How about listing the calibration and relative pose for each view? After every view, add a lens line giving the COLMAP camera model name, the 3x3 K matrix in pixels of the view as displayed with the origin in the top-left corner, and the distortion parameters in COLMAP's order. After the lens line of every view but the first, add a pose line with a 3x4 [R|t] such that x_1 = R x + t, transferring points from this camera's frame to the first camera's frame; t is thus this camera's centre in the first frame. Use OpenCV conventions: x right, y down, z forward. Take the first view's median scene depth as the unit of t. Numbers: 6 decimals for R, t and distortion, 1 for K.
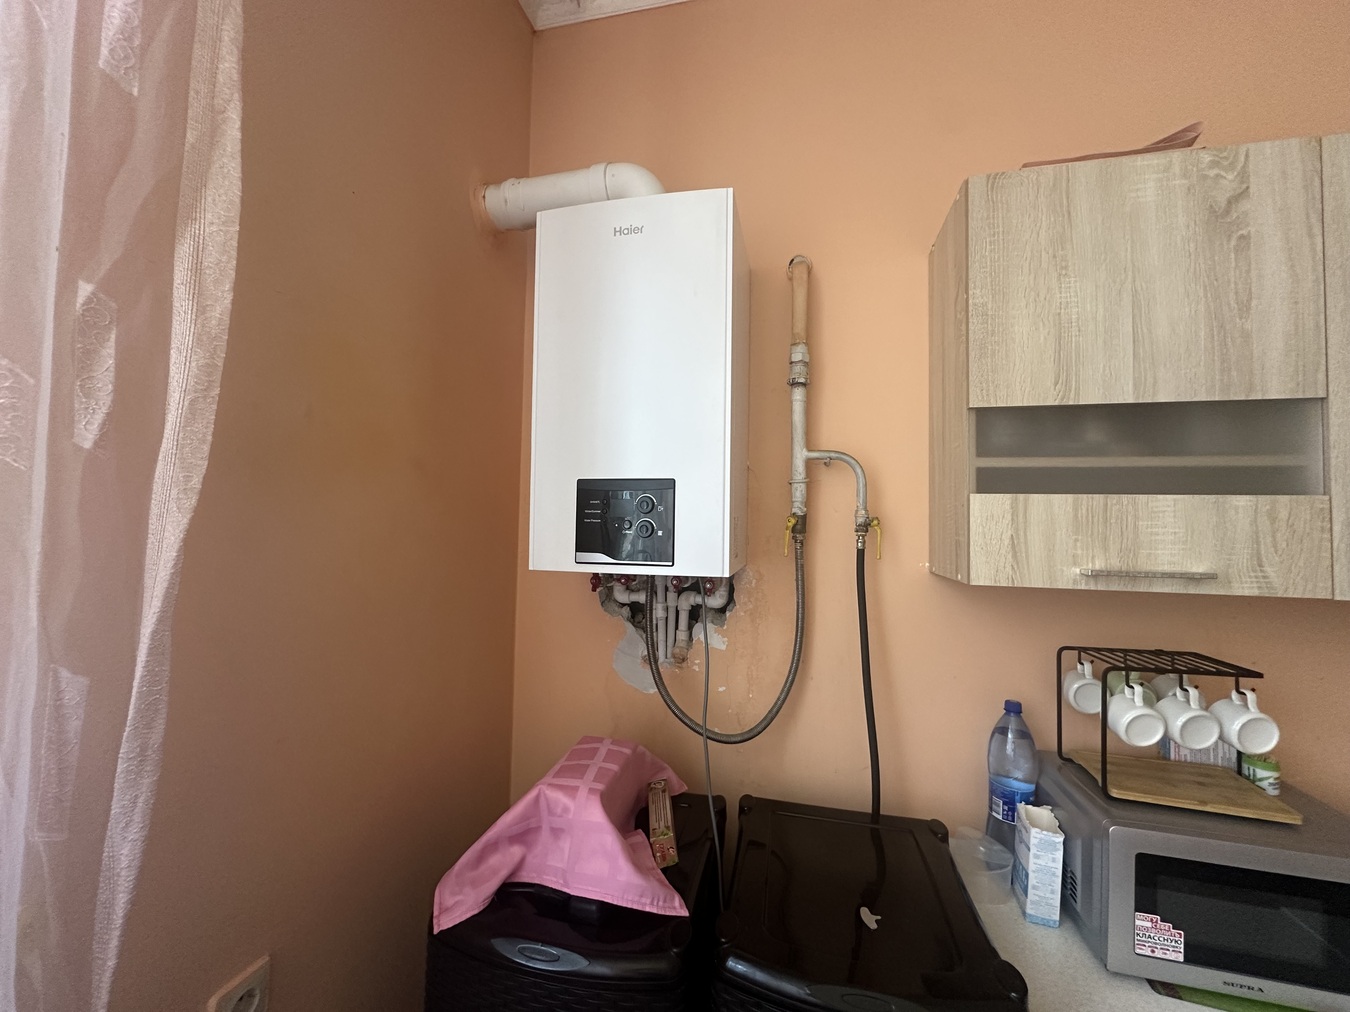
lens RADIAL K [[539.9, 0, 677.3], [0, 539.9, 505.1], [0, 0, 1]] dist [-0.005119, 0.001499]
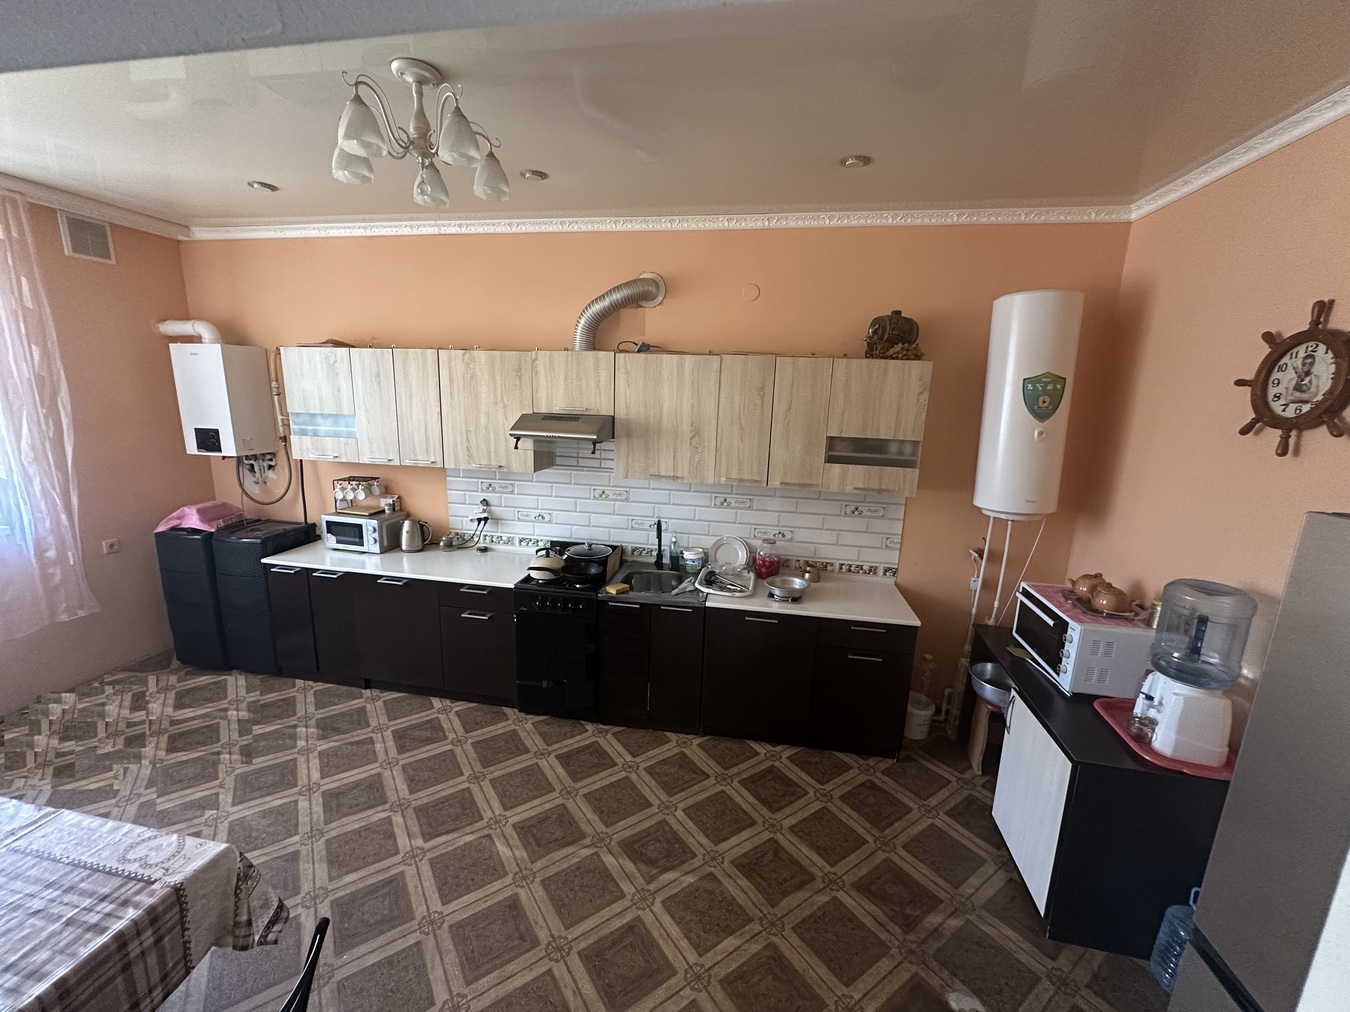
lens RADIAL K [[539.9, 0, 674.9], [0, 539.9, 505.9], [0, 0, 1]] dist [-0.005119, 0.001499]
pose [[0.998846, -0.002482, 0.047968, 3.341422], [-0.009341, 0.969562, 0.244667, -0.537516], [-0.047115, -0.244833, 0.968420, -3.198642]]
